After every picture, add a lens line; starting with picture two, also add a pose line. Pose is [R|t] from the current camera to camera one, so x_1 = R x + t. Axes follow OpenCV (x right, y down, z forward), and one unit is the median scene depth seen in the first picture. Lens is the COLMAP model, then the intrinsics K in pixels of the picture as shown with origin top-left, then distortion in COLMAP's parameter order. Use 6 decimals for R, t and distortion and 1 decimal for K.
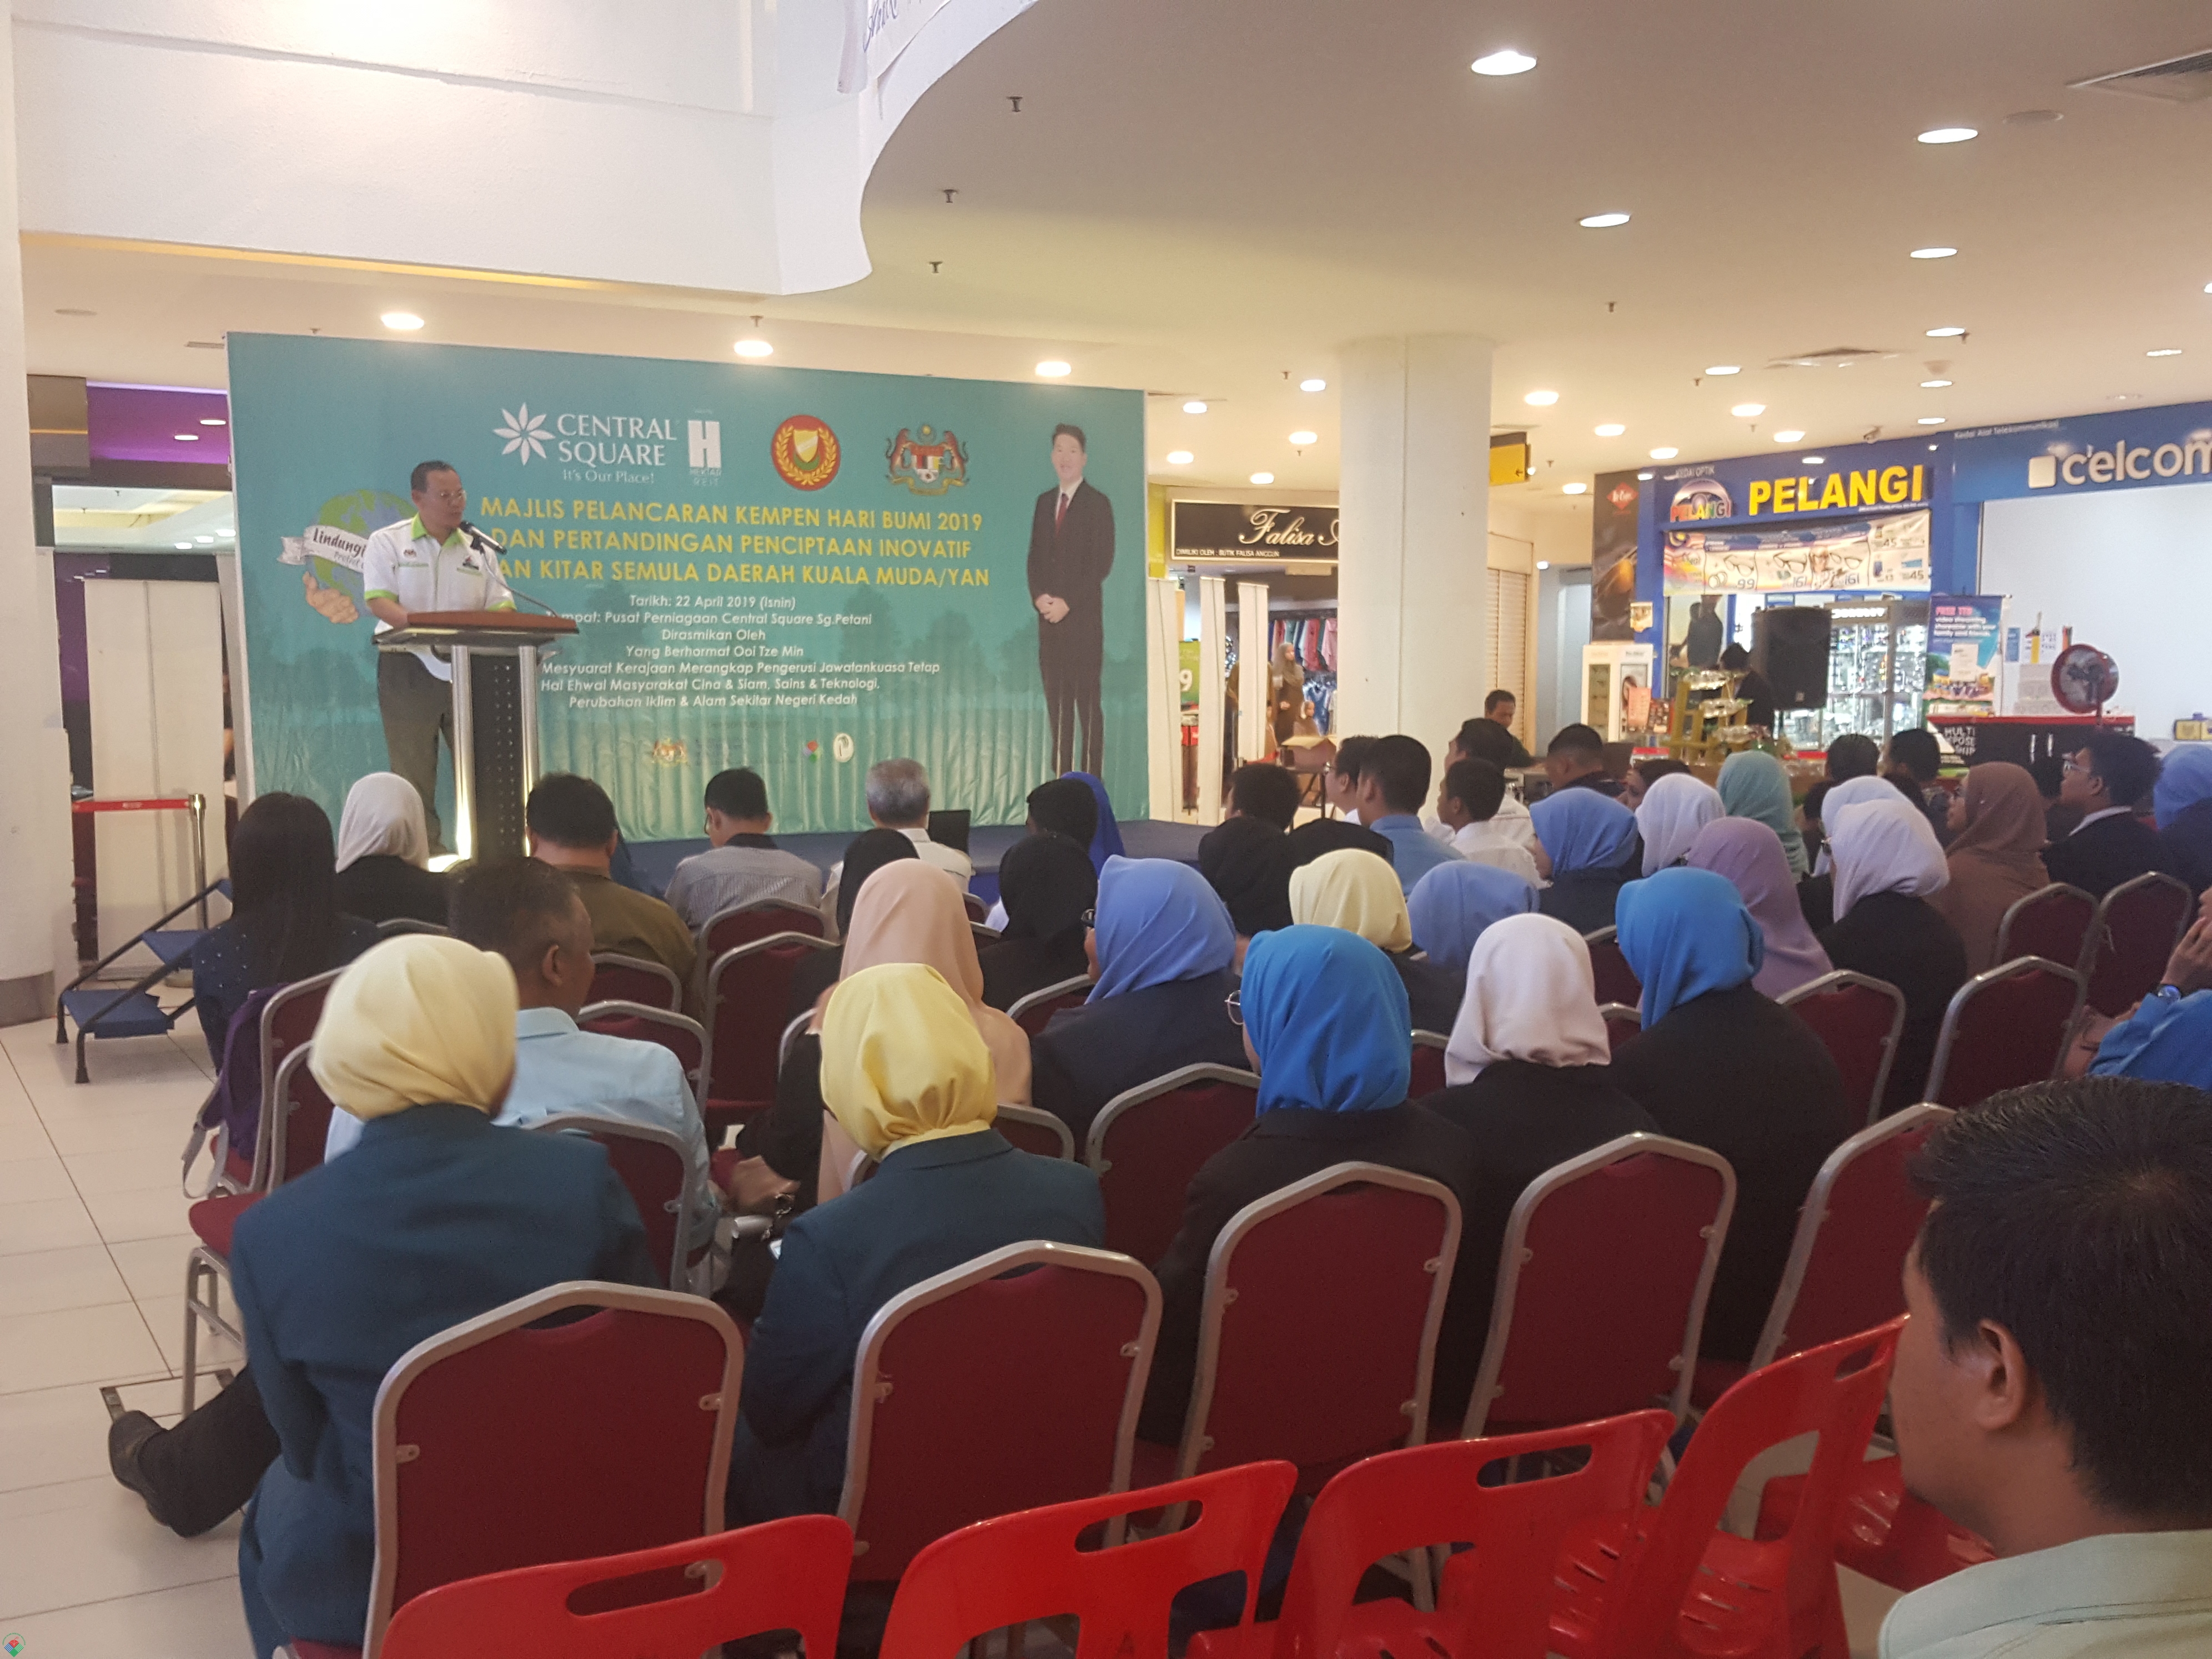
lens RADIAL K [[2171.3, 0, 1040.3], [0, 2171.3, 878.7], [0, 0, 1]] dist [0.191082, -0.382264]
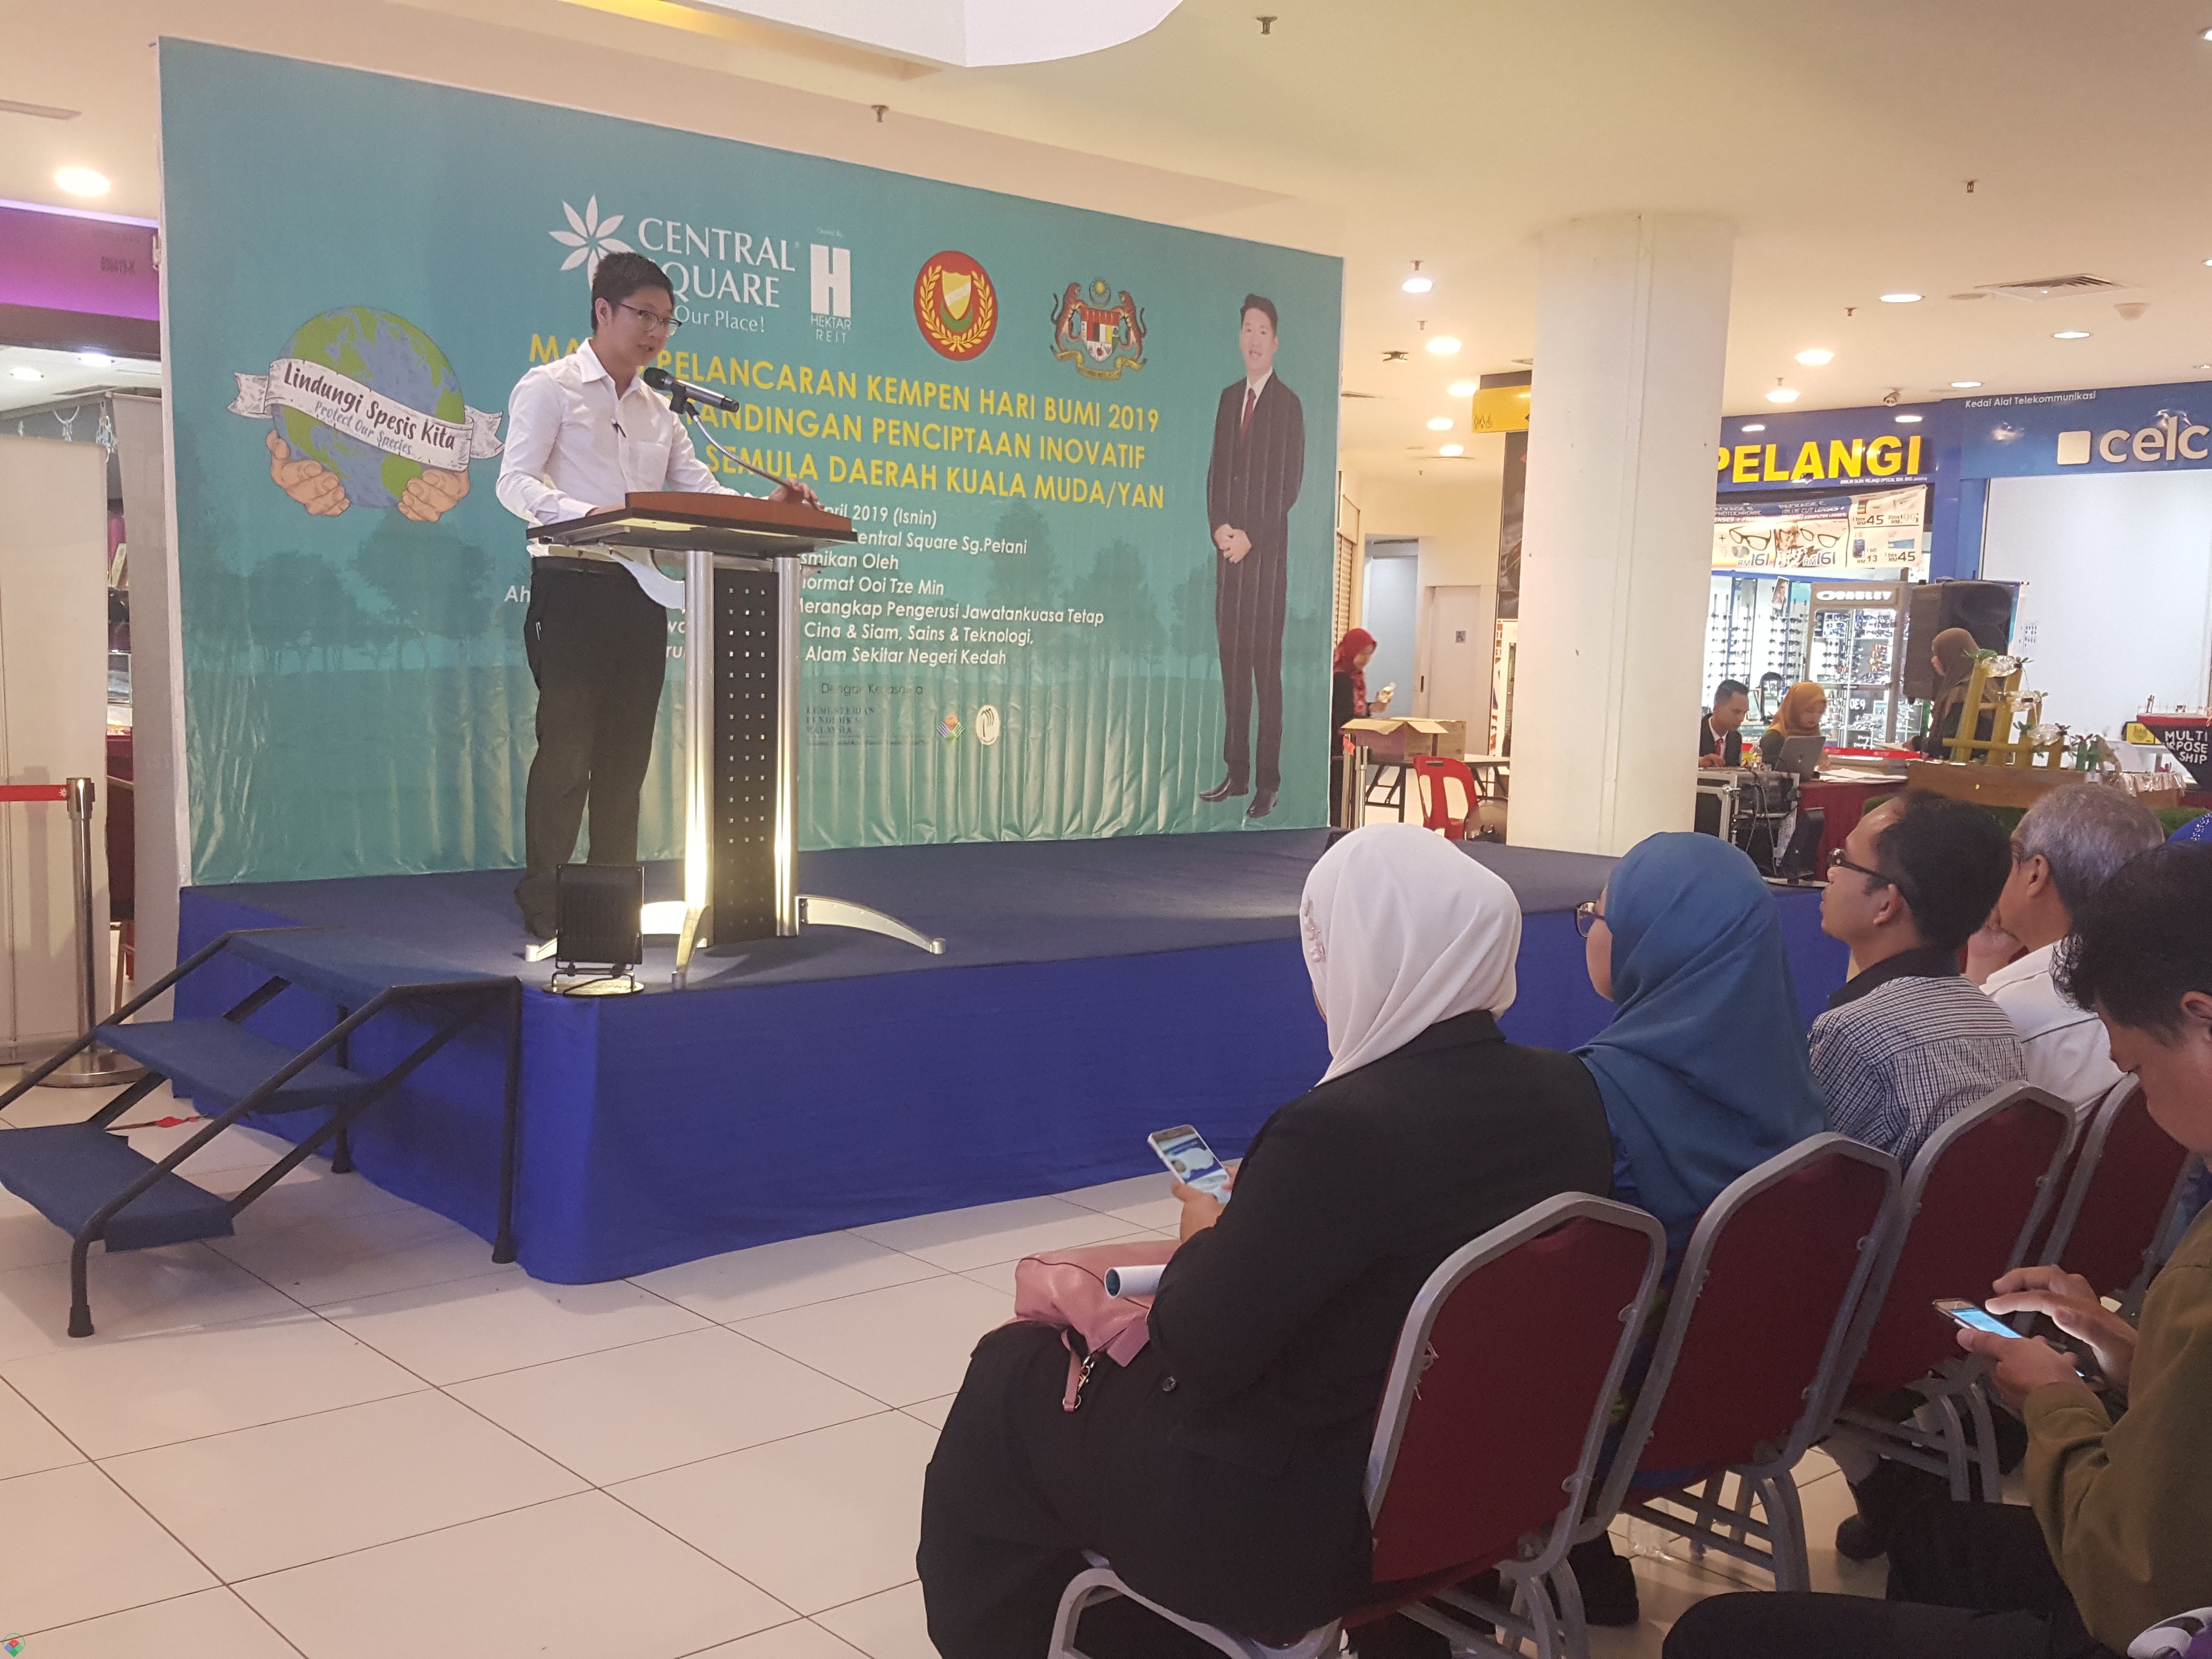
lens RADIAL K [[2164.2, 0, 1065.2], [0, 2164.2, 878.1], [0, 0, 1]] dist [0.185875, -0.369754]
pose [[0.977910, 0.010548, 0.208761, -0.216105], [-0.013671, 0.999815, 0.013524, -0.019942], [-0.208580, -0.016079, 0.977873, 0.297266]]
